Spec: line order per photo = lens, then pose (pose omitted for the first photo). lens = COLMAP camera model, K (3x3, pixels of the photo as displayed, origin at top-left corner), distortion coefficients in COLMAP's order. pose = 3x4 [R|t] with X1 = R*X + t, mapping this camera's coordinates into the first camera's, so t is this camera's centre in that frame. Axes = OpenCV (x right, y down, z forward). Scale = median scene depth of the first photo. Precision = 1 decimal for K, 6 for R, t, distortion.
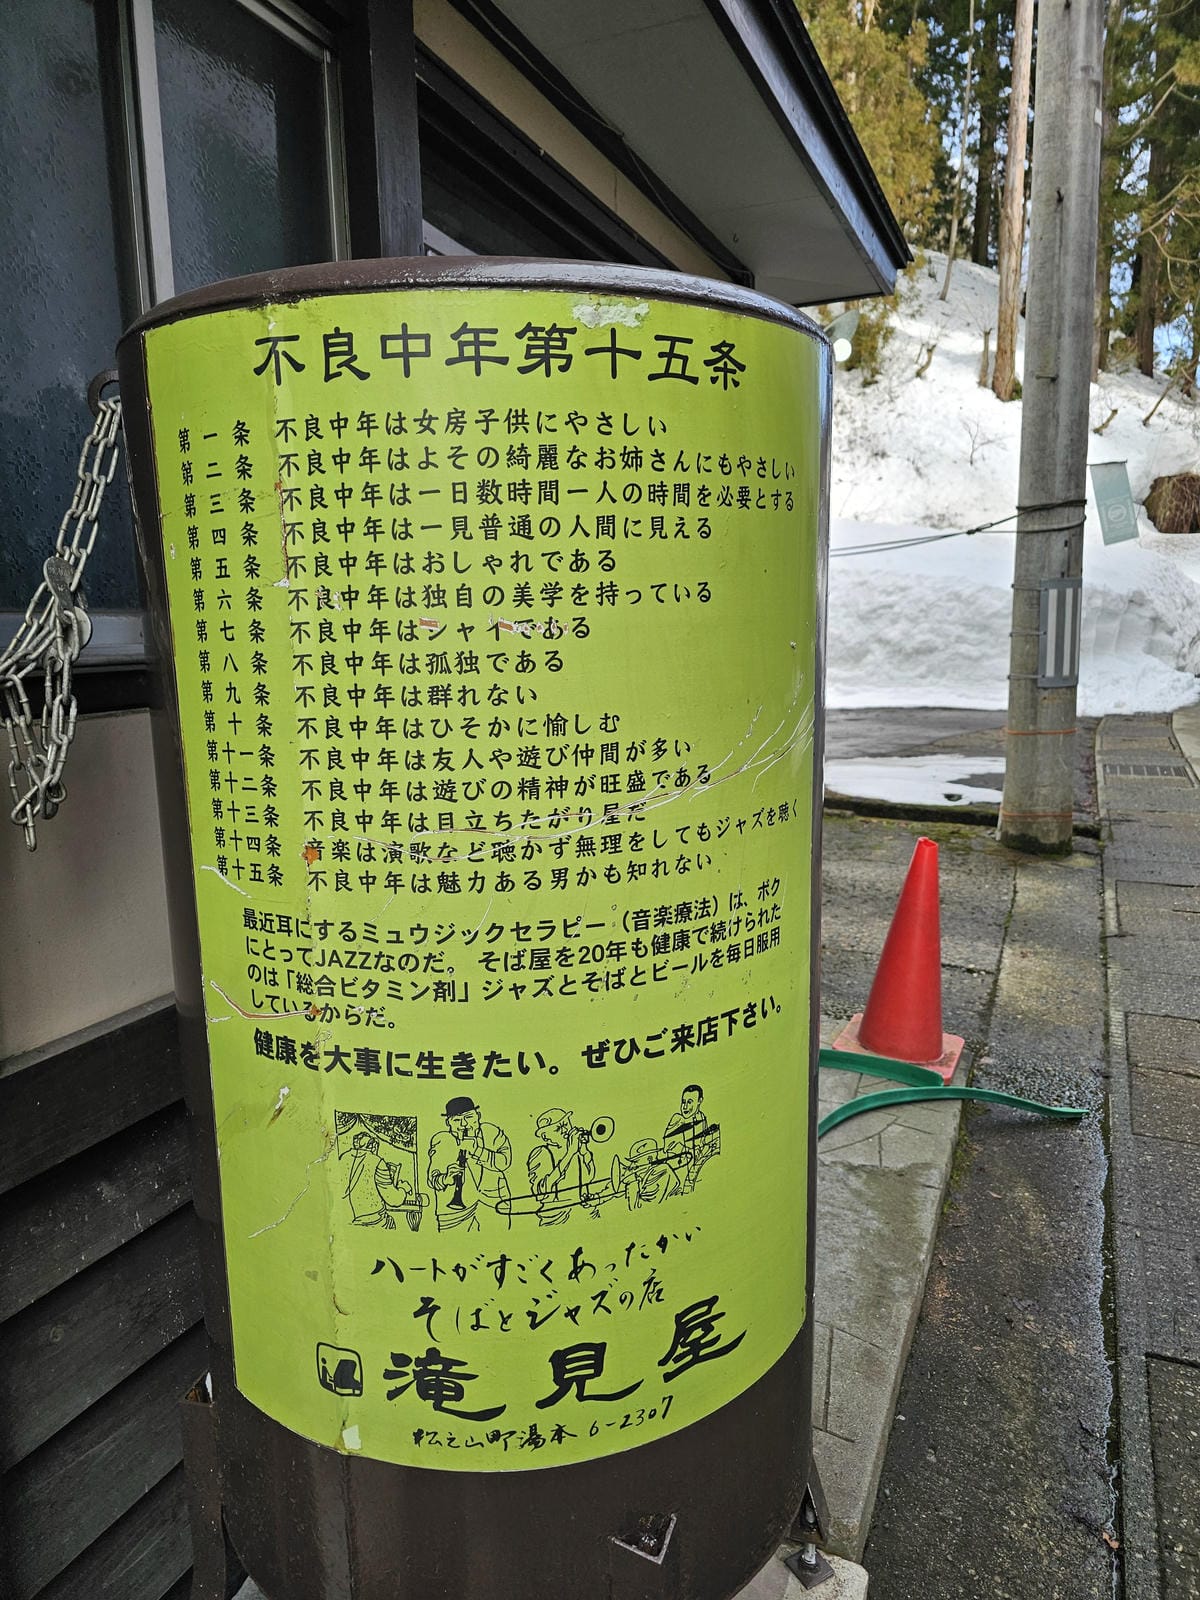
lens RADIAL K [[1083.0, 0, 583.5], [0, 1083.0, 789.7], [0, 0, 1]] dist [0.004122, -0.021454]
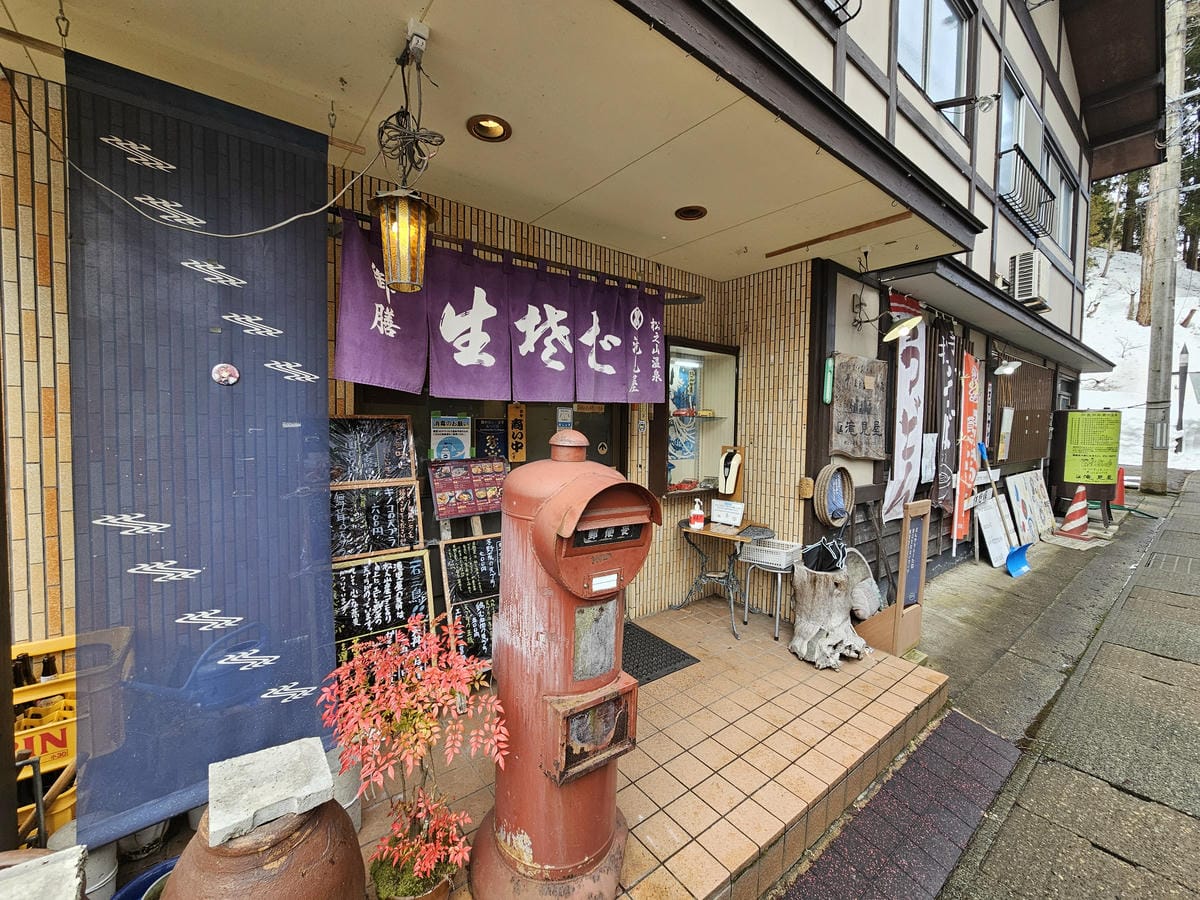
lens RADIAL K [[491.6, 0, 602.1], [0, 491.6, 442.7], [0, 0, 1]] dist [-0.000299, -0.000215]
pose [[0.891414, 0.047898, -0.450652, -0.201762], [-0.097393, 0.991412, -0.087275, 0.084867], [0.442602, 0.121688, 0.888423, -0.530175]]
